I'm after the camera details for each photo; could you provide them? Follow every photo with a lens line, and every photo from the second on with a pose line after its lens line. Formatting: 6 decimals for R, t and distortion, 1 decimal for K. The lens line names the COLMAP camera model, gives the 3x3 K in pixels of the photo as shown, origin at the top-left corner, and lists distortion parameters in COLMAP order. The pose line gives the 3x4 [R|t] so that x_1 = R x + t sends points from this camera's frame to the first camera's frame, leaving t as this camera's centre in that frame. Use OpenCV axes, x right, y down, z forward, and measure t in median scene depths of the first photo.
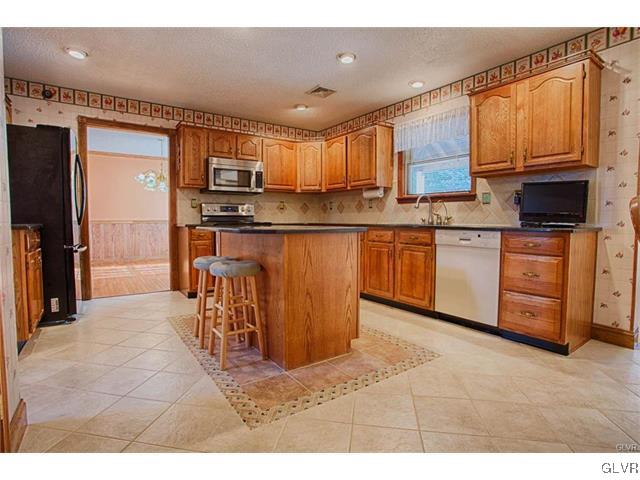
lens RADIAL K [[318.3, 0, 334.0], [0, 318.3, 239.8], [0, 0, 1]] dist [-0.034518, 0.003733]
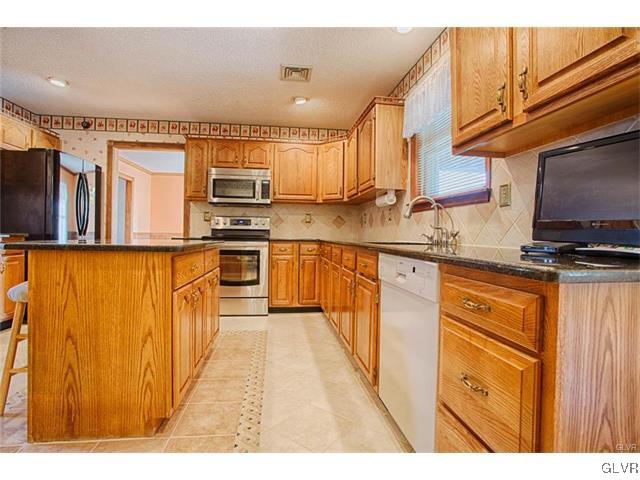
lens RADIAL K [[318.3, 0, 319.7], [0, 318.3, 240.1], [0, 0, 1]] dist [-0.034518, 0.003733]
pose [[0.879087, 0.022275, -0.476140, 0.358194], [-0.046748, 0.998121, -0.039616, -0.020280], [0.474363, 0.057084, 0.878477, 0.322837]]
